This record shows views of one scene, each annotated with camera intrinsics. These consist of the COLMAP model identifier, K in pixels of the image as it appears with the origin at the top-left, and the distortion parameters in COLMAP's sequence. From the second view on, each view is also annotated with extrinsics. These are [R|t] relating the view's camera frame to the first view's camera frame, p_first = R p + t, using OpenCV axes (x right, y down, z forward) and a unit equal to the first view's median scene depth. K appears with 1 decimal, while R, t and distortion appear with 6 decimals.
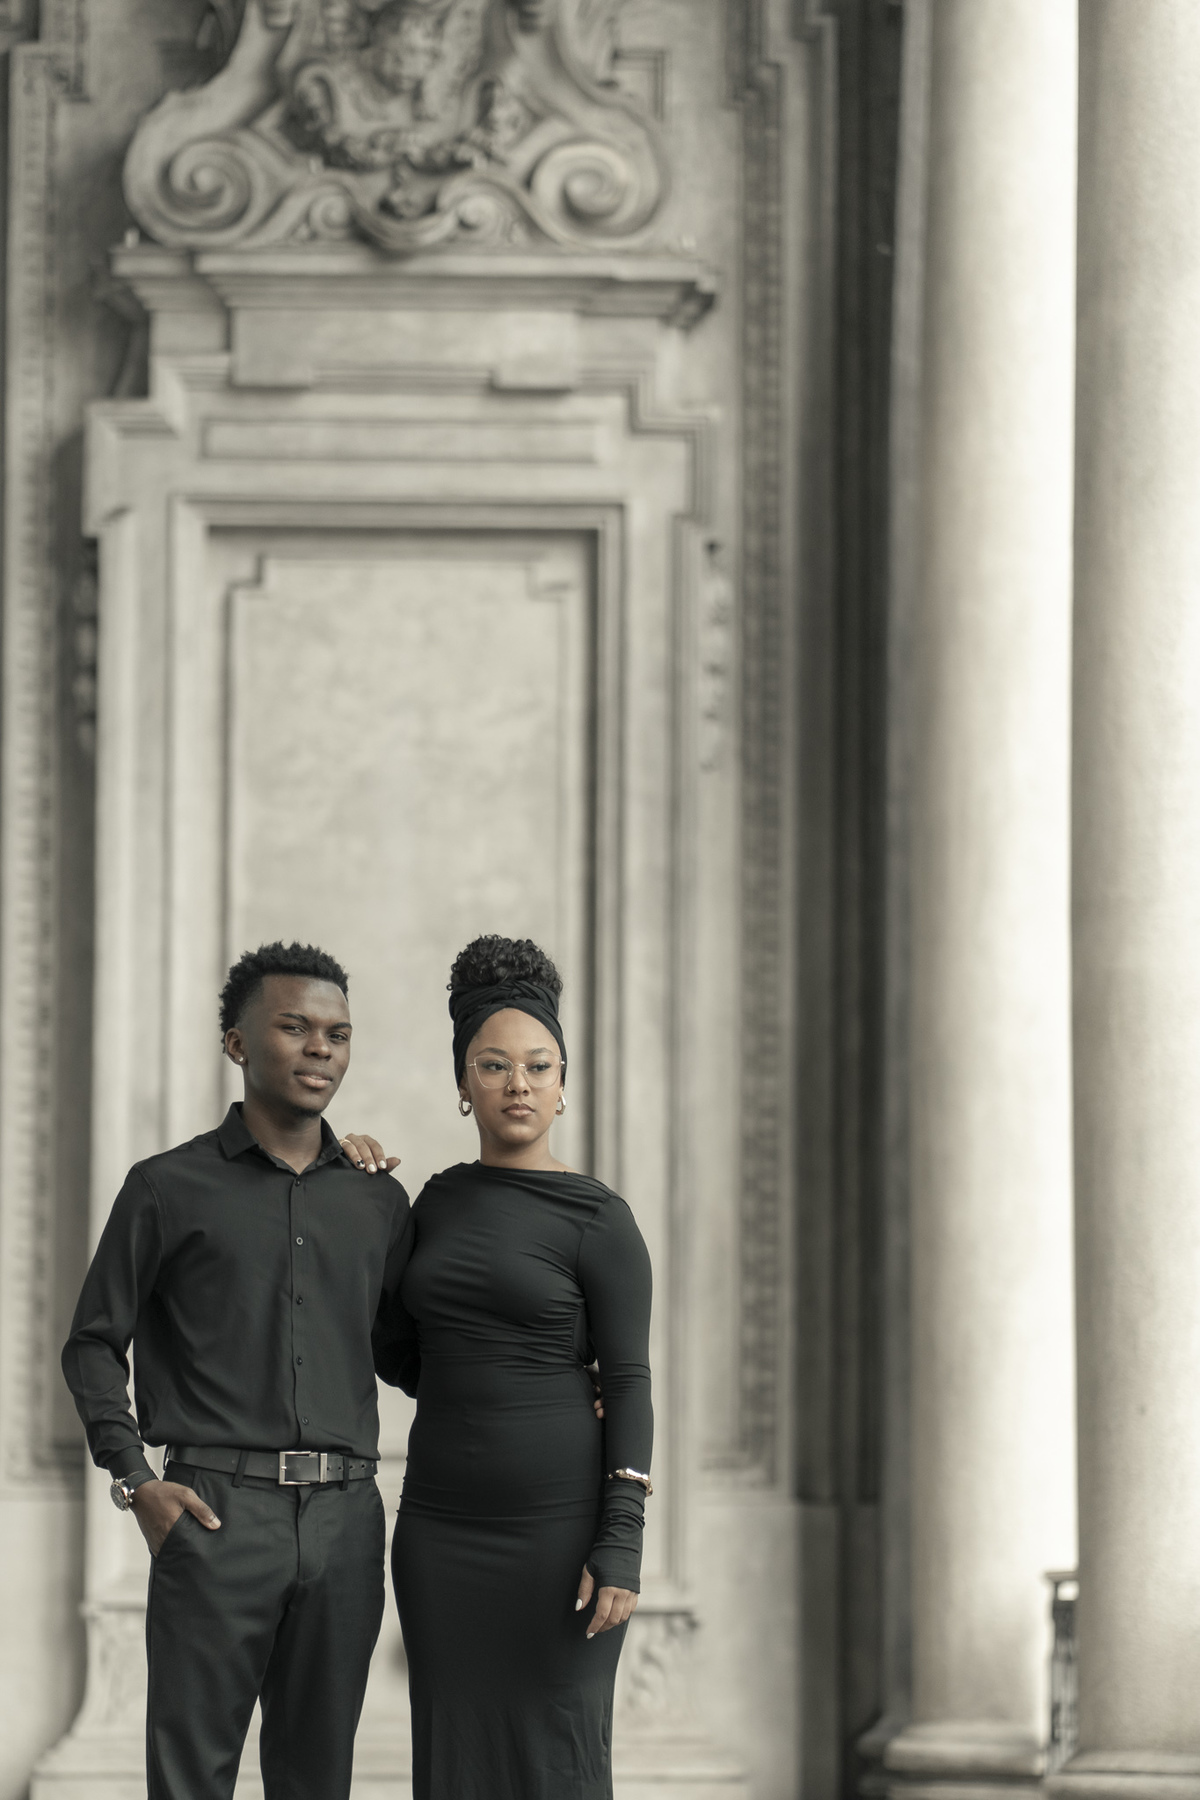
lens RADIAL K [[5651.7, 0, 532.9], [0, 5651.7, 1059.9], [0, 0, 1]] dist [0.059750, 0.000000]
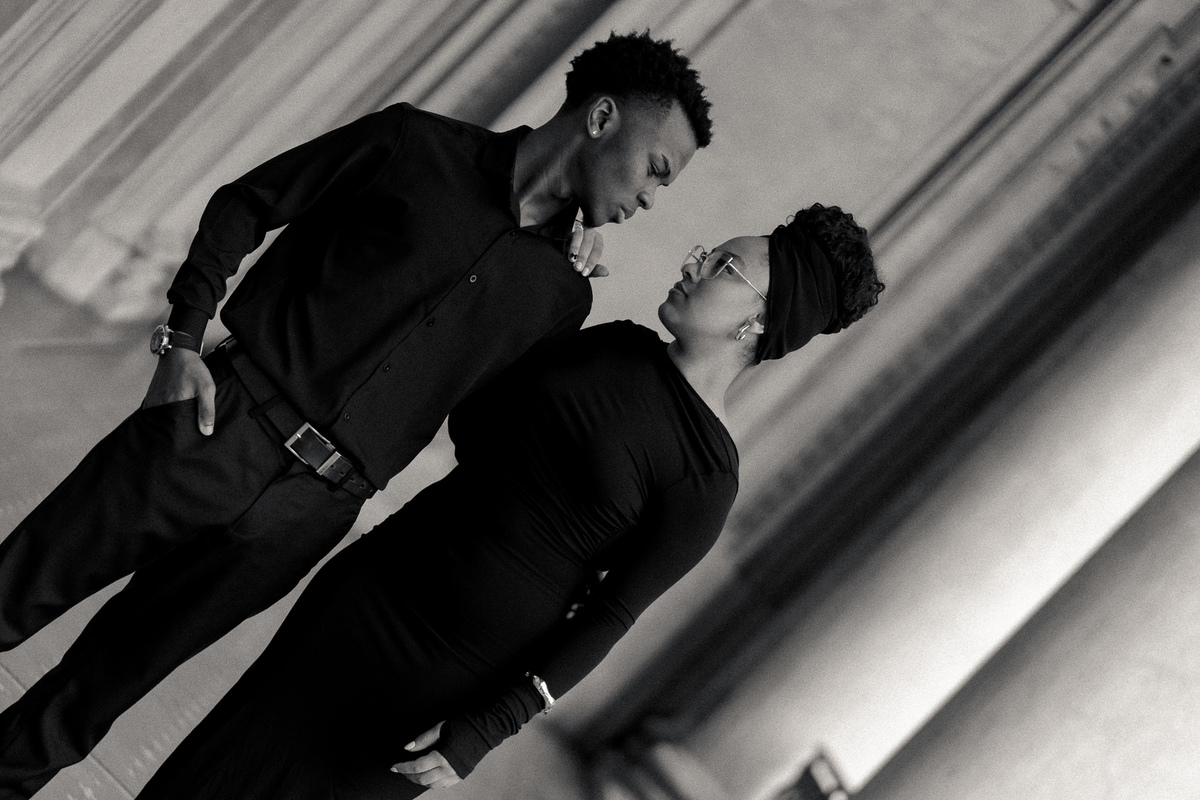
lens RADIAL K [[3767.8, 0, 601.0], [0, 3767.8, 394.2], [0, 0, 1]] dist [0.059750, 0.000000]
pose [[0.709973, 0.704159, -0.009956, -0.005090], [-0.701707, 0.708555, 0.074539, -0.019287], [0.059542, -0.045934, 0.997168, 0.344852]]
